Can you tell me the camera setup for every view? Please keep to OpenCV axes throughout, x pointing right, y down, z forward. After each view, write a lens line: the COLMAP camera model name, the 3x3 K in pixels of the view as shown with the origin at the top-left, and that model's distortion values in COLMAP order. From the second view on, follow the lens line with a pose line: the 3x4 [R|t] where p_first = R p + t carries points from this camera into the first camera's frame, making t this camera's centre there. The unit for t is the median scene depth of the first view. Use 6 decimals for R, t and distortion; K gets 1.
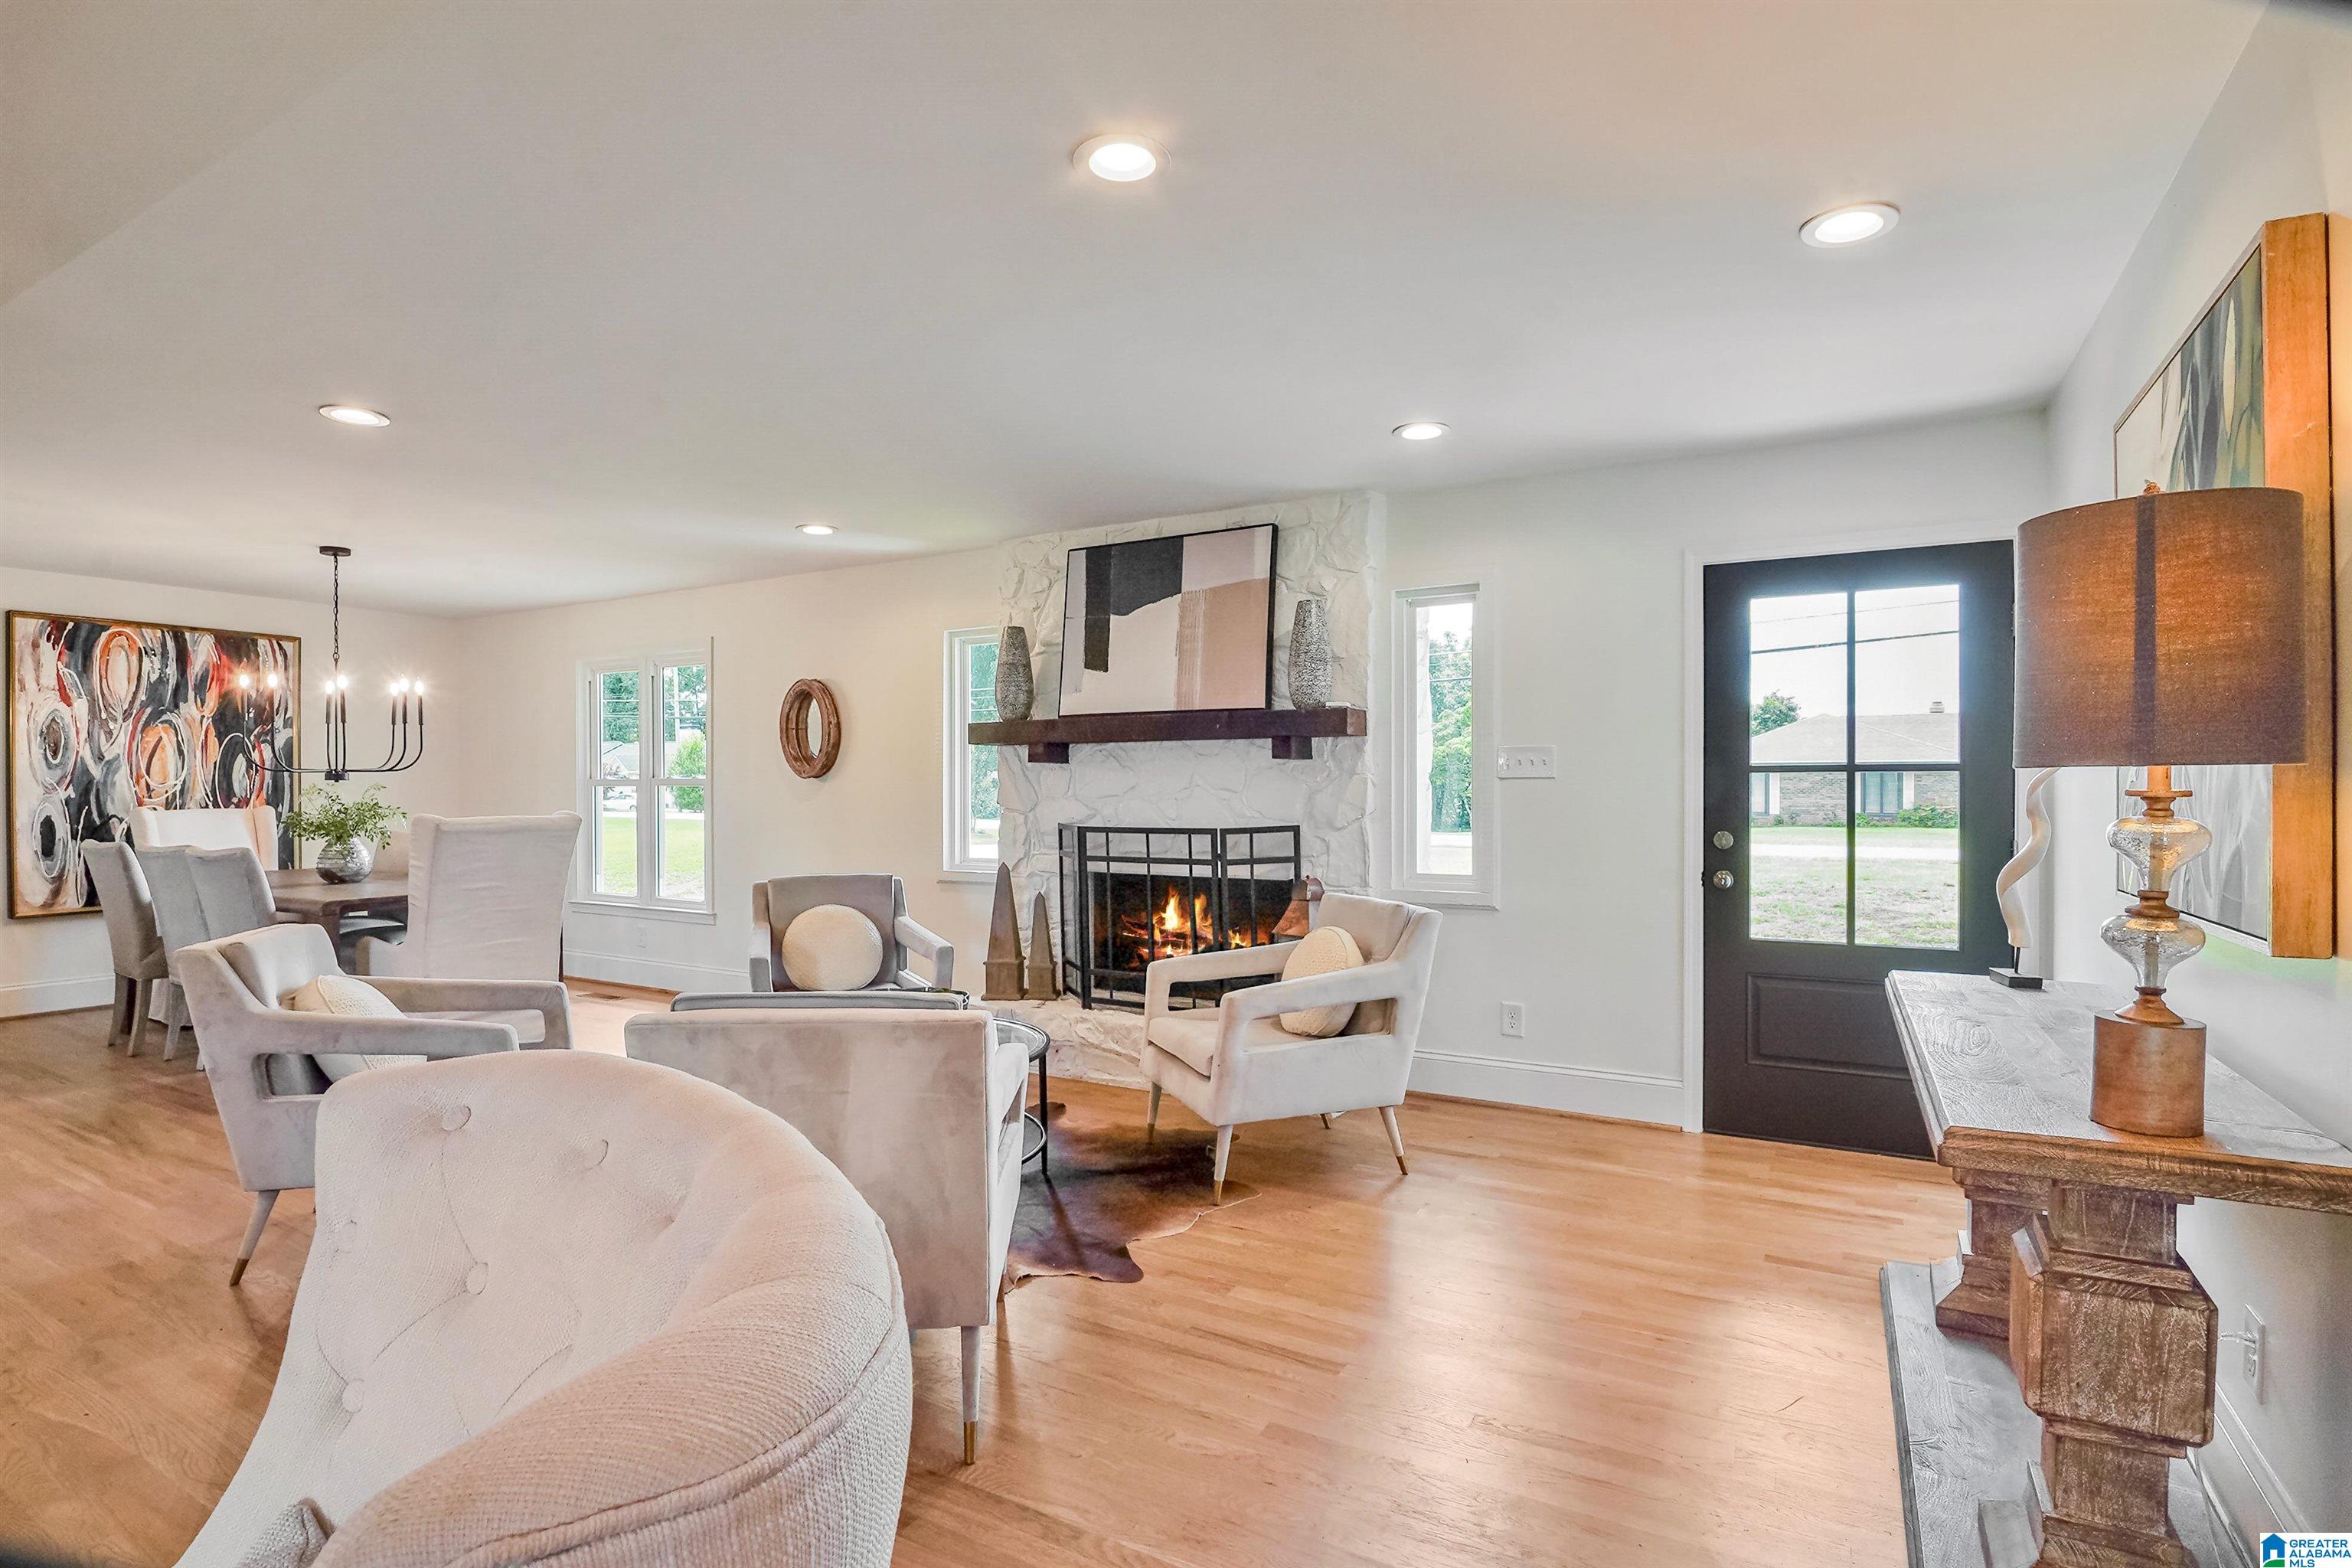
lens RADIAL K [[1149.3, 0, 1167.3], [0, 1149.3, 794.2], [0, 0, 1]] dist [-0.021850, -0.002015]
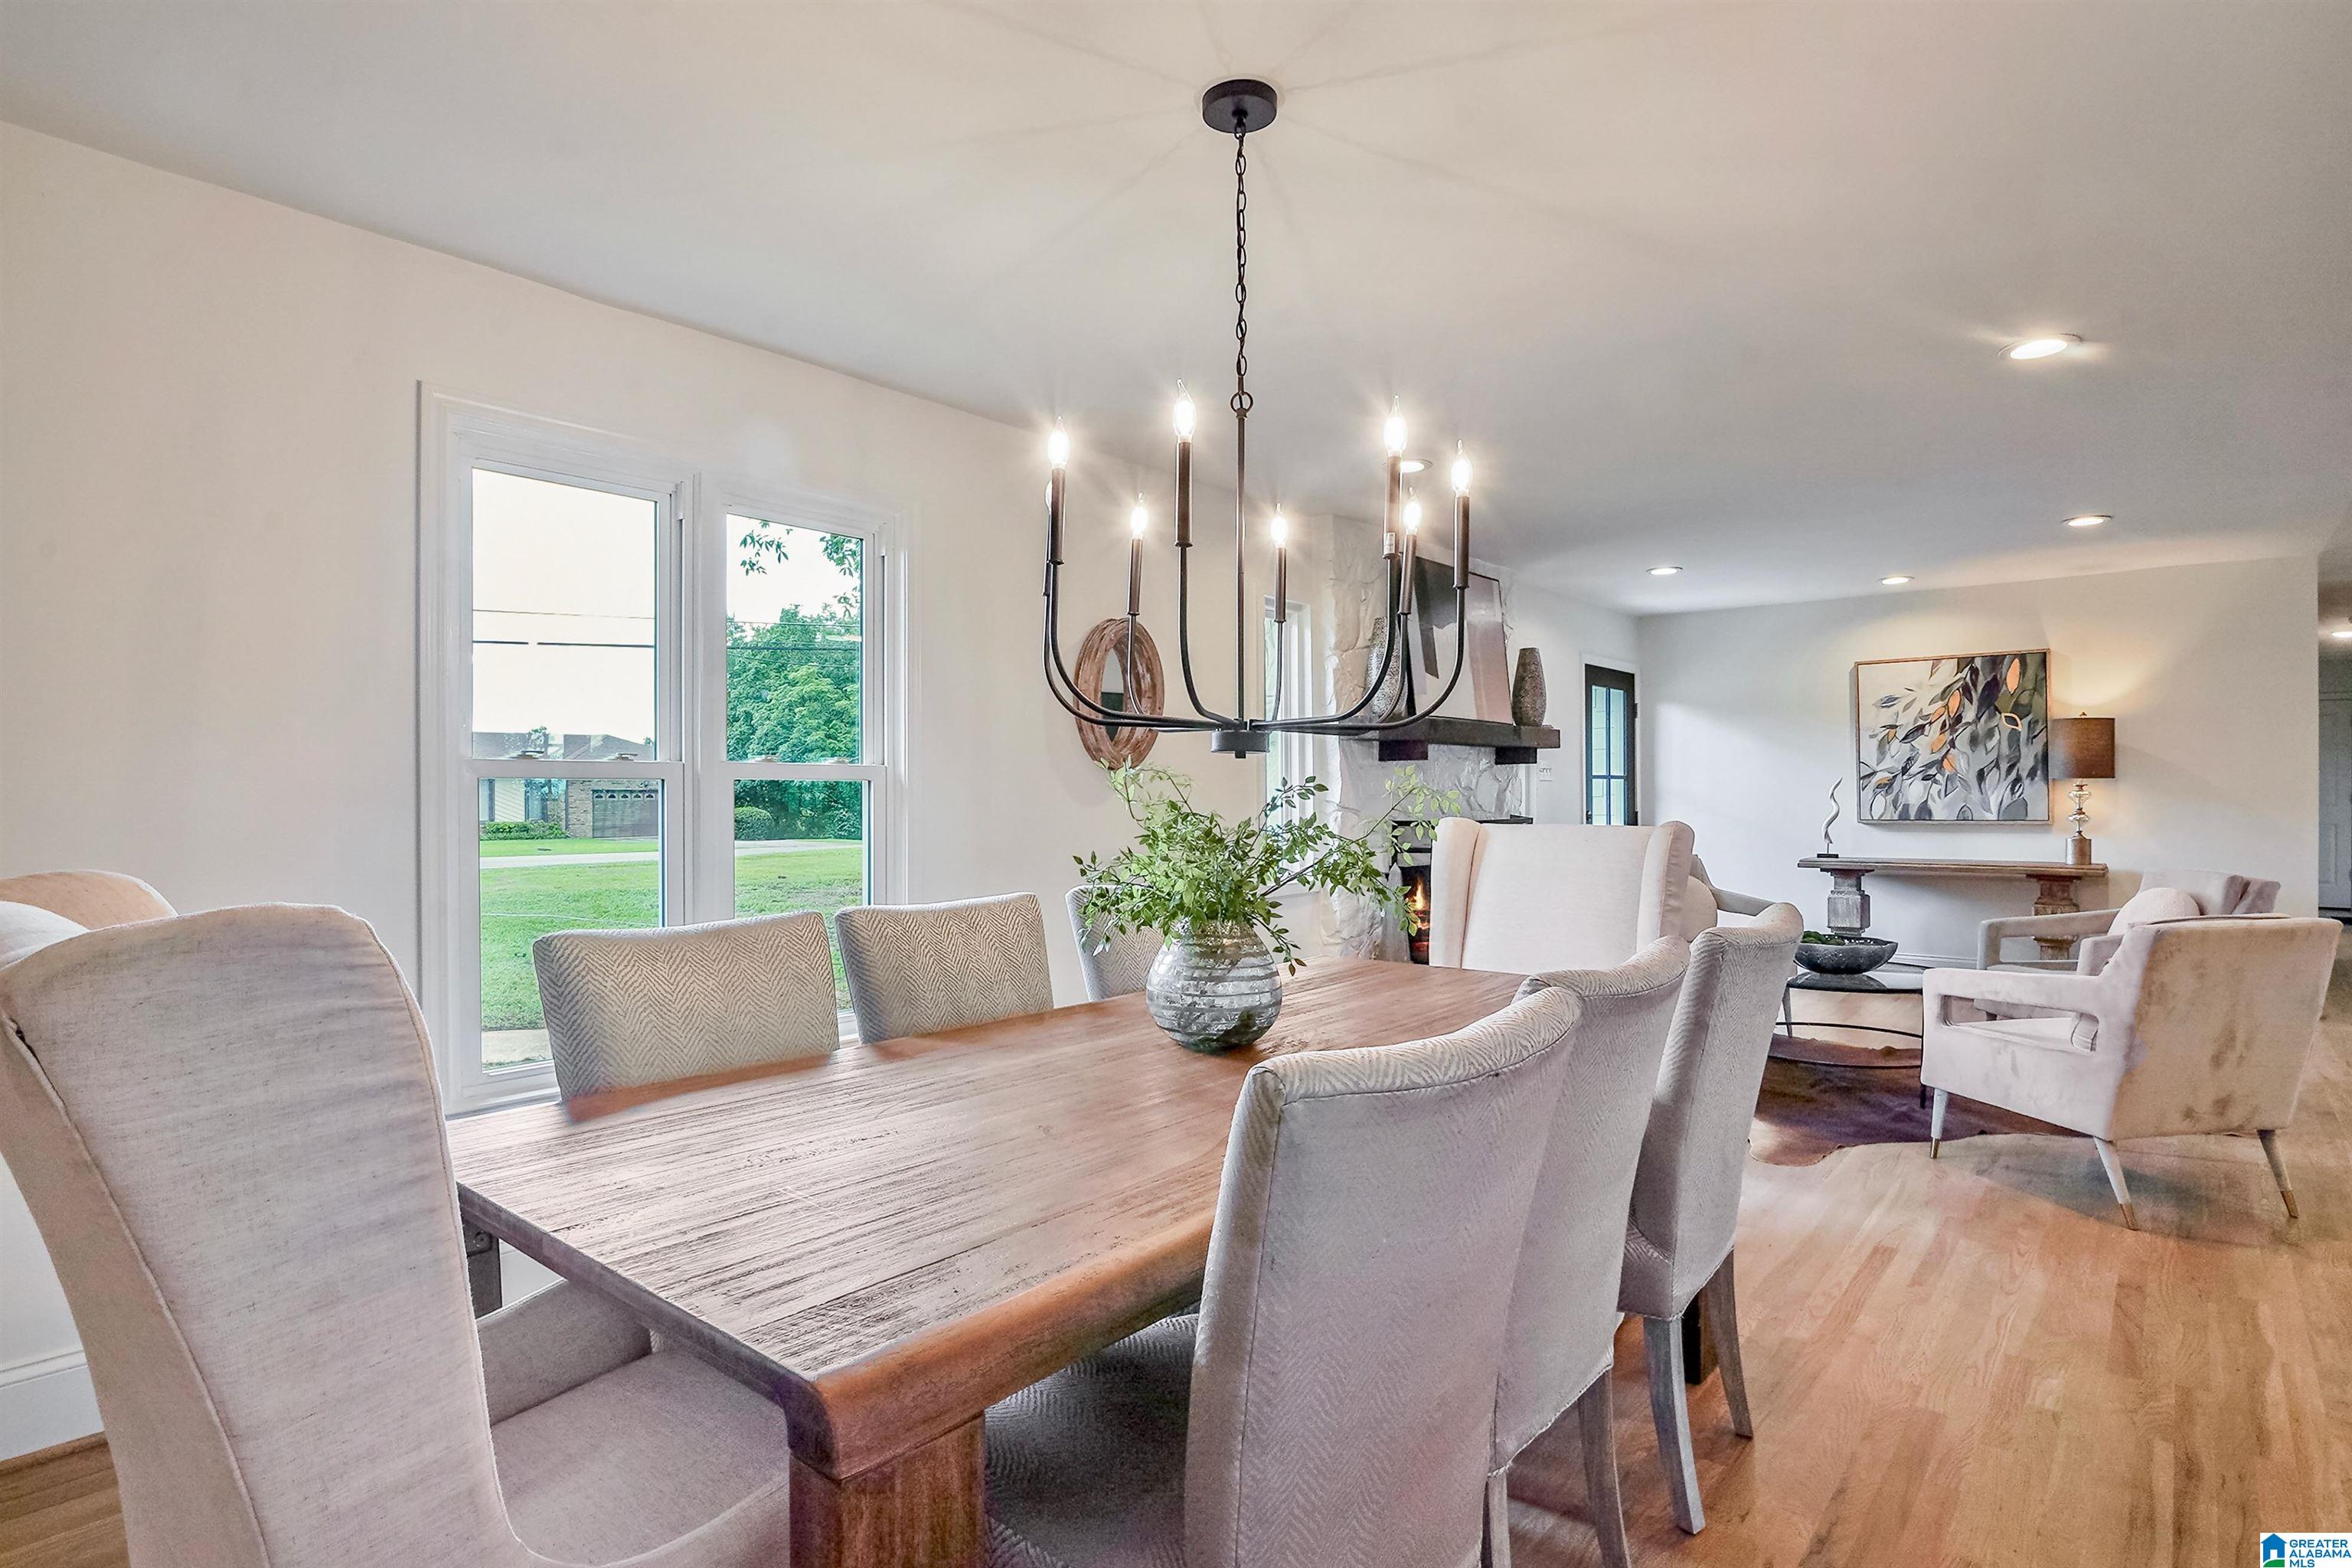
lens RADIAL K [[1216.7, 0, 1166.0], [0, 1216.7, 799.5], [0, 0, 1]] dist [-0.022983, -0.000125]
pose [[0.180906, -0.003995, 0.983492, -1.132892], [0.011027, 0.999937, 0.002034, 0.002194], [-0.983439, 0.010477, 0.180939, 0.968348]]
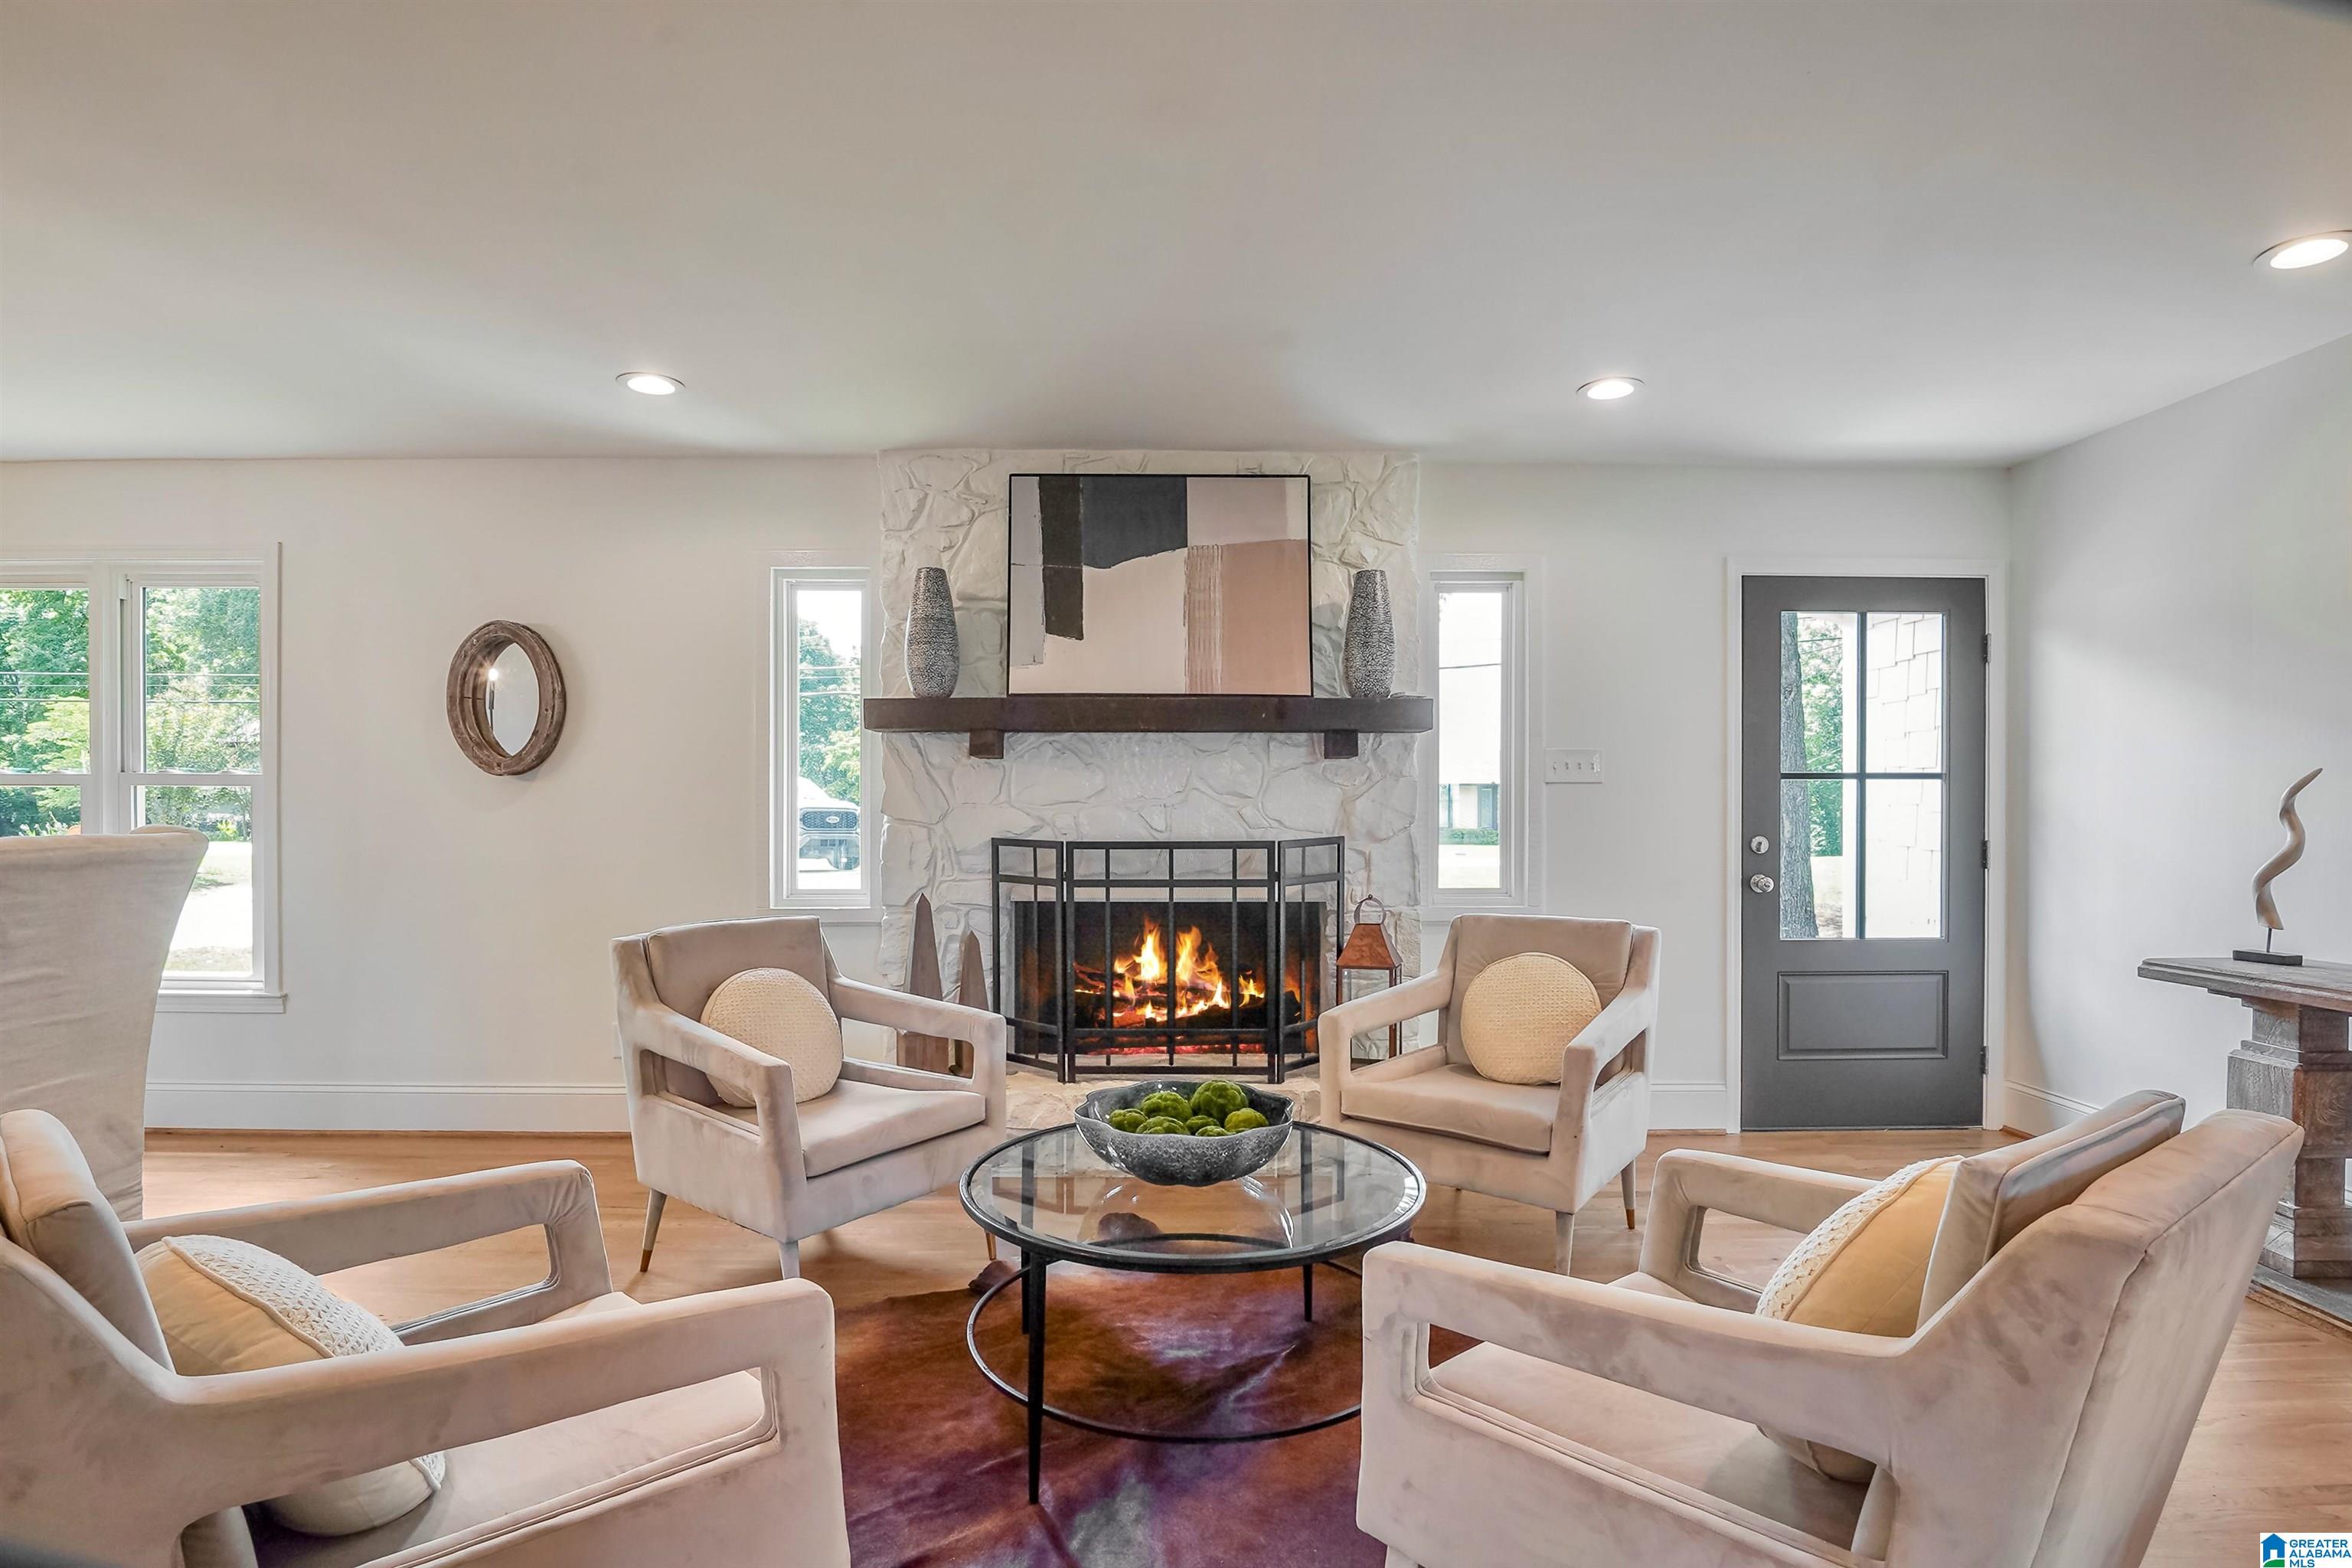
lens RADIAL K [[1160.0, 0, 1167.8], [0, 1160.0, 796.9], [0, 0, 1]] dist [-0.021951, -0.001135]
pose [[0.858208, 0.006108, 0.513266, -0.370310], [0.000272, 0.999924, -0.012354, 0.007521], [-0.513302, 0.010742, 0.858141, 0.284064]]
